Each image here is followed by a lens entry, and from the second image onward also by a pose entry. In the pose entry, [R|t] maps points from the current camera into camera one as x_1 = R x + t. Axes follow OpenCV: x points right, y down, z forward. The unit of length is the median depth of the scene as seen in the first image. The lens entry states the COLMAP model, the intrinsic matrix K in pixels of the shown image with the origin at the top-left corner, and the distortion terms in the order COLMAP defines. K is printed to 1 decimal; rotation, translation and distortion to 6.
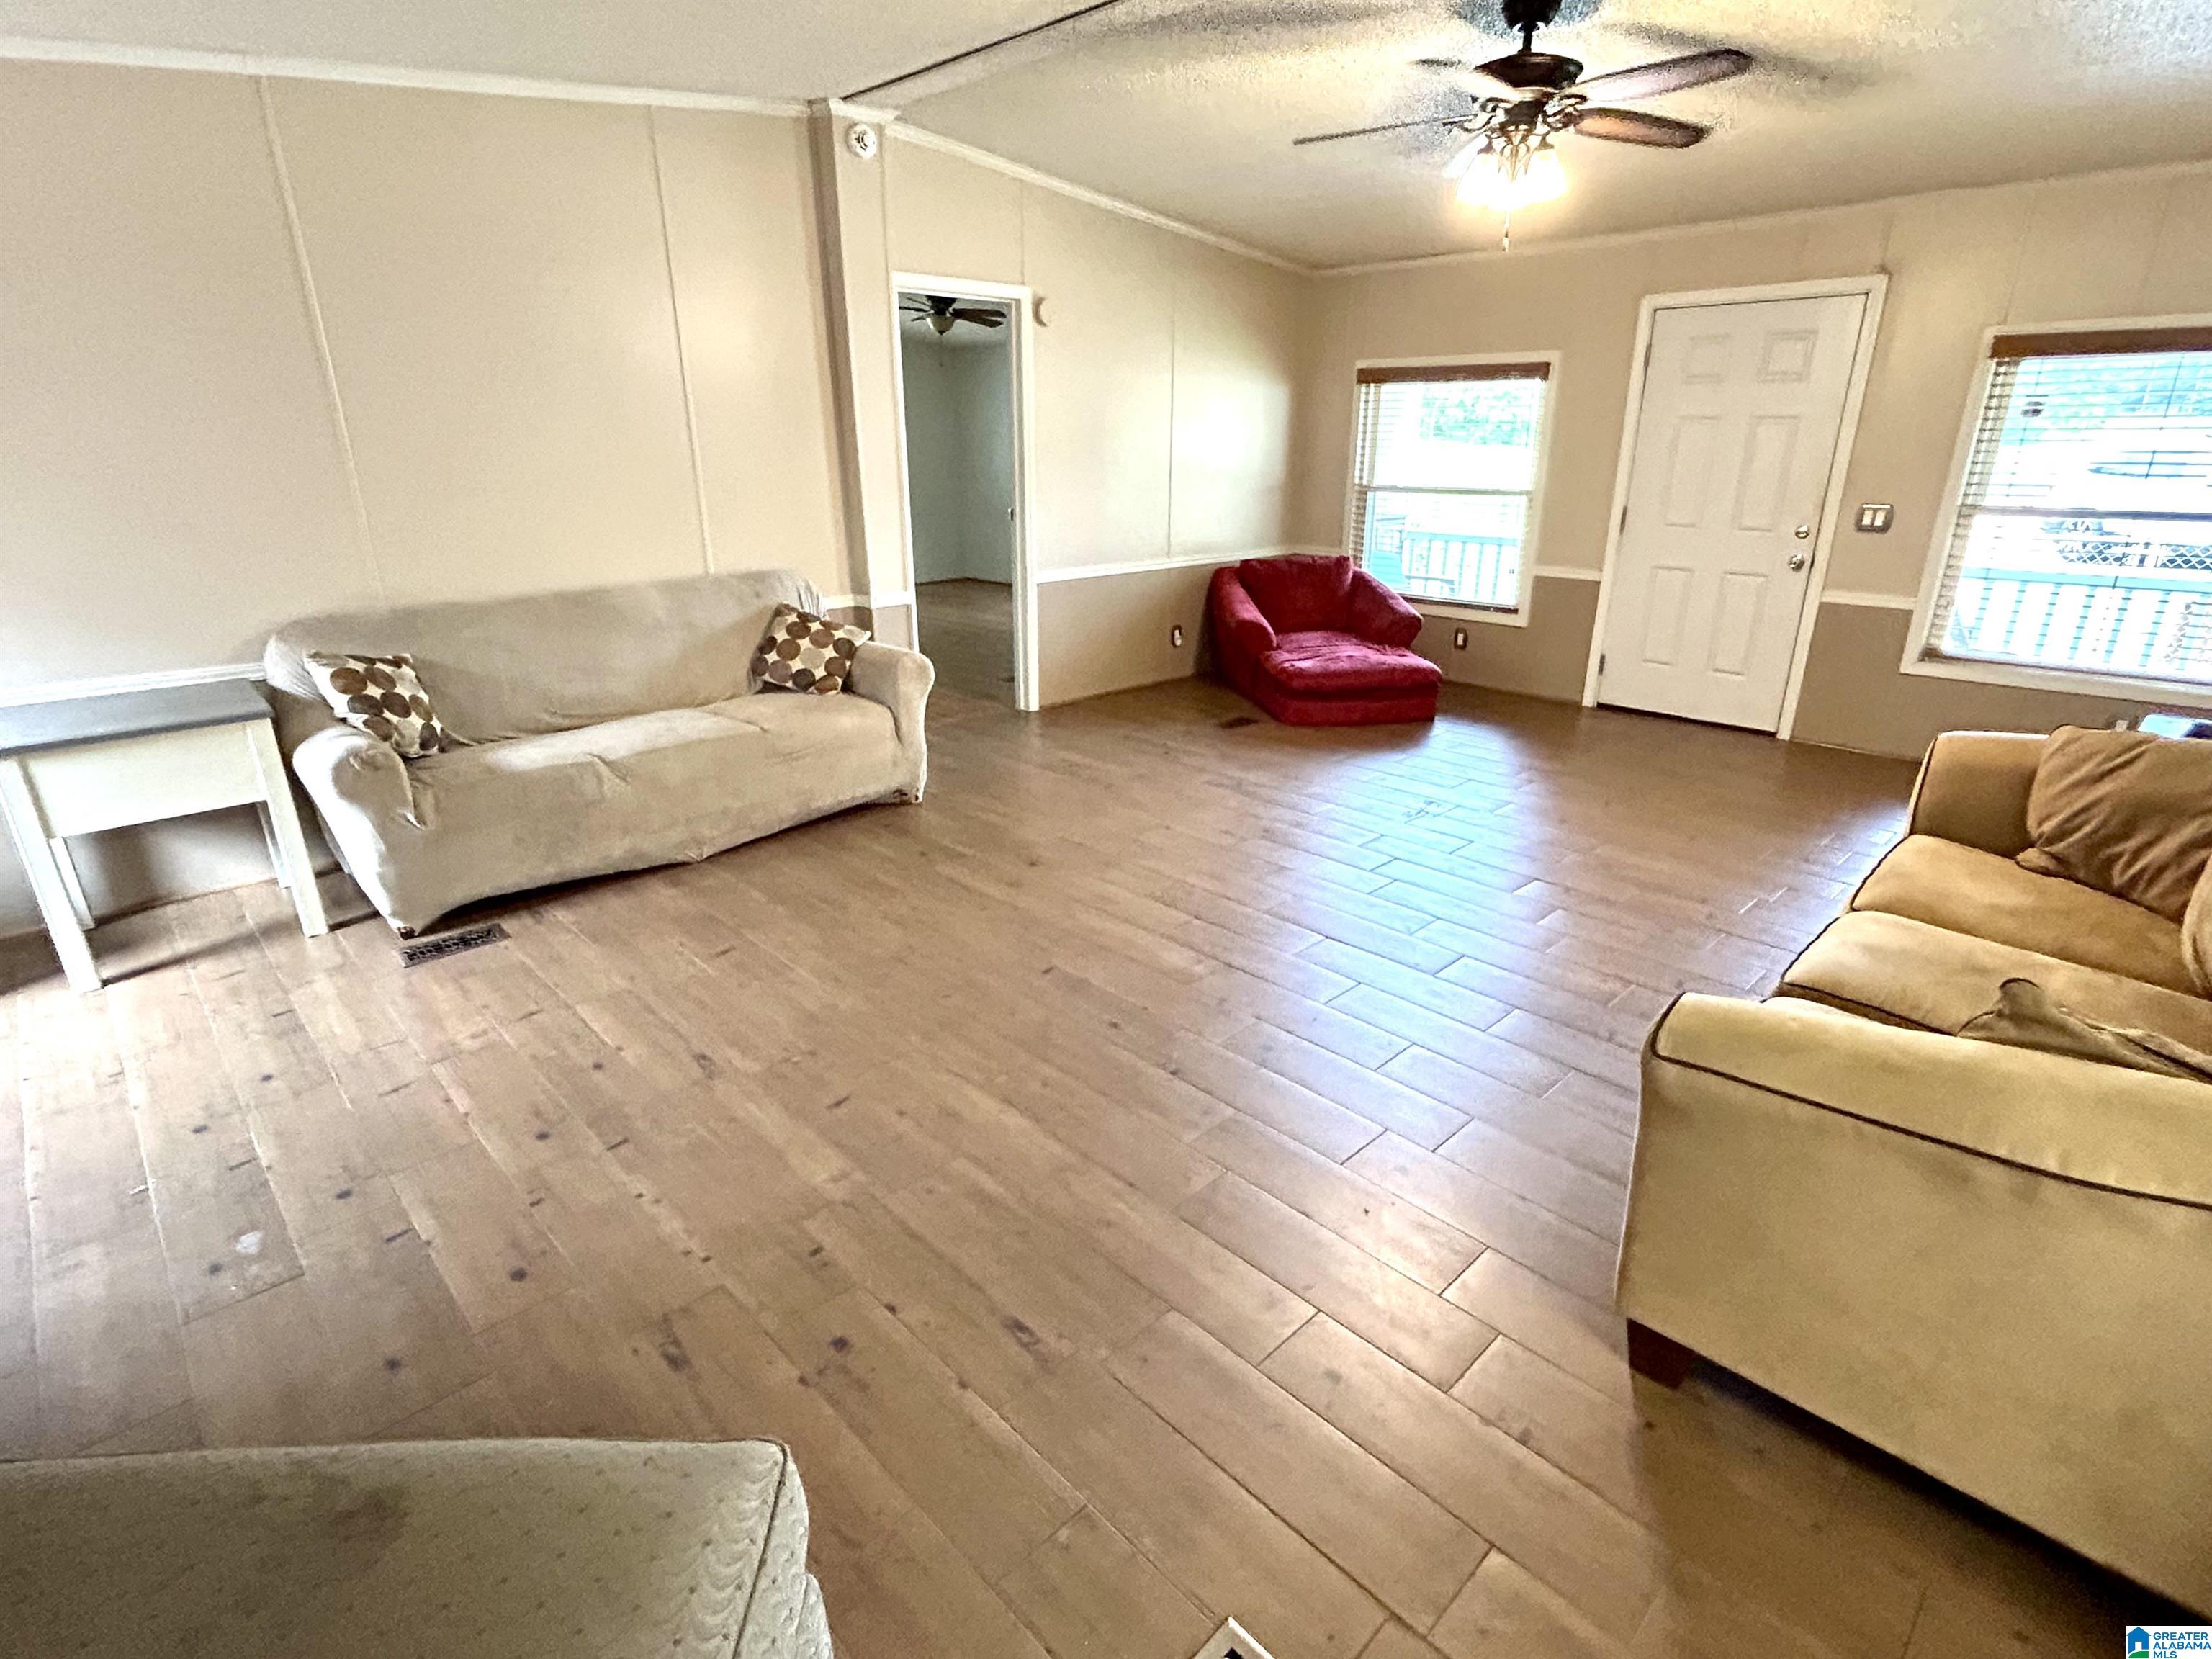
lens RADIAL K [[1097.3, 0, 1105.9], [0, 1097.3, 830.2], [0, 0, 1]] dist [-0.001417, -0.000159]
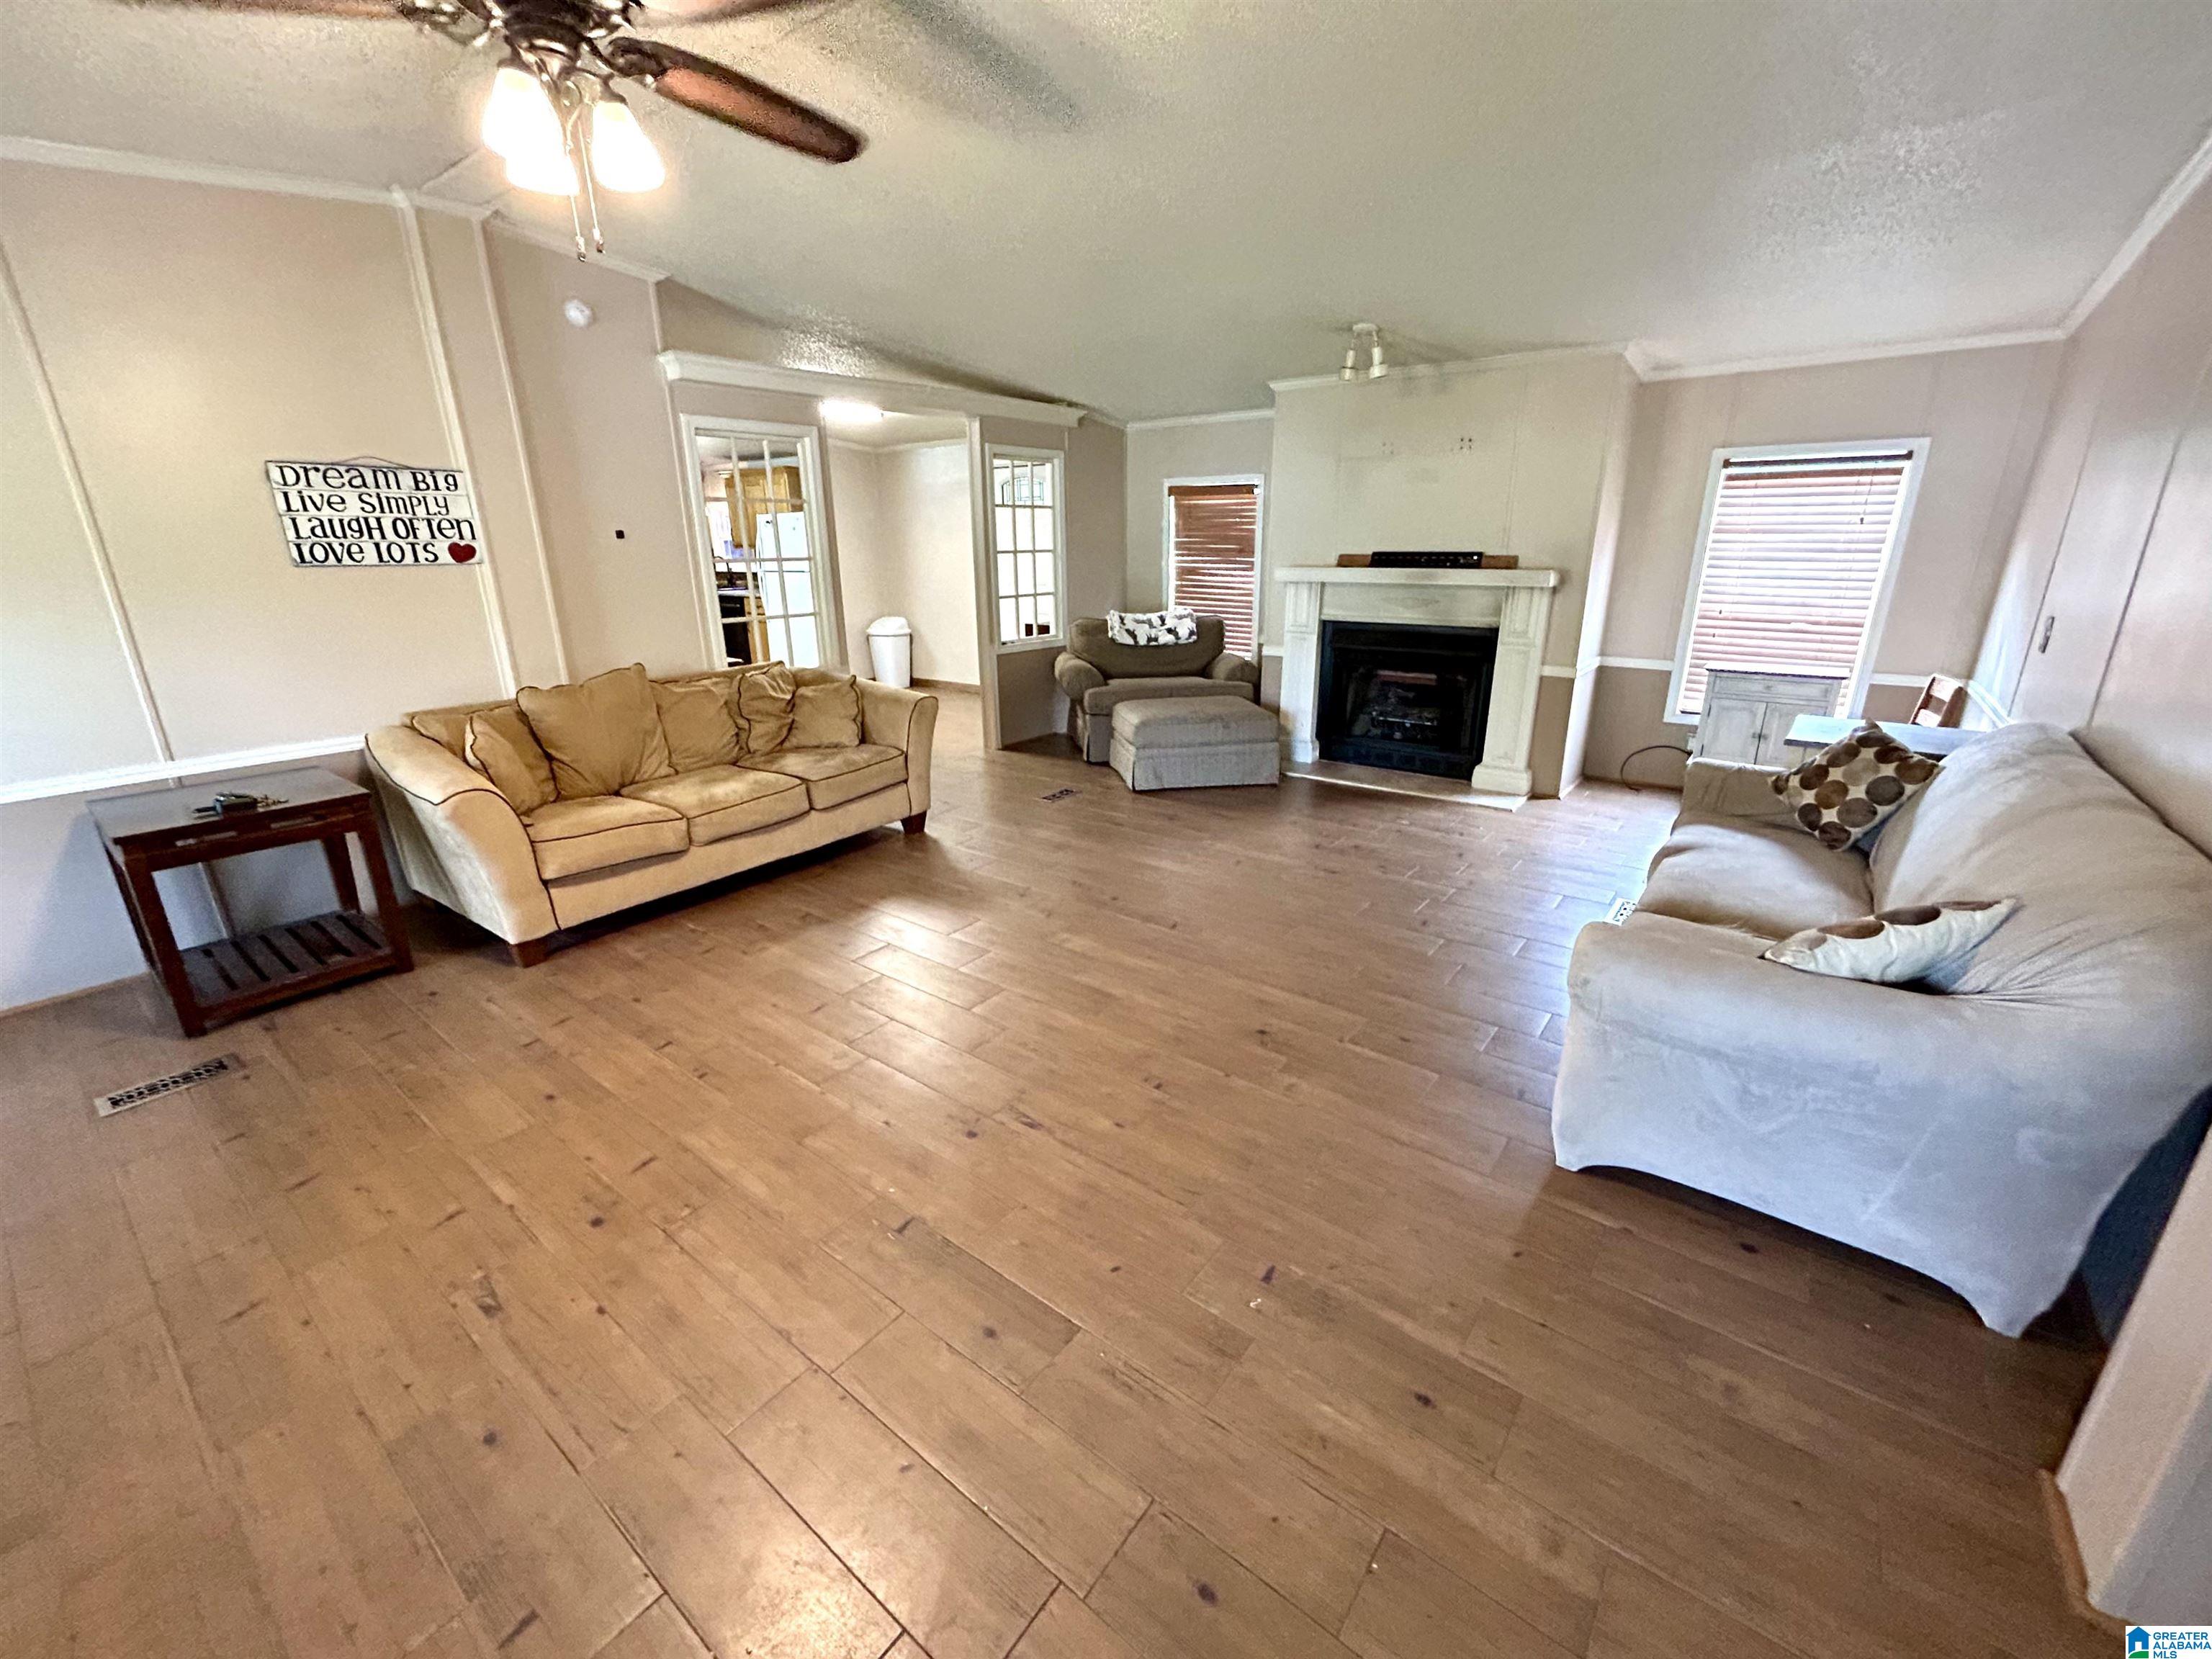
lens RADIAL K [[896.8, 0, 1110.8], [0, 896.8, 823.8], [0, 0, 1]] dist [0.003378, -0.000326]
pose [[-0.988553, 0.053492, -0.141072, 0.174399], [-0.045630, 0.785245, 0.617501, -0.649599], [0.143808, 0.616870, -0.773816, 1.770515]]
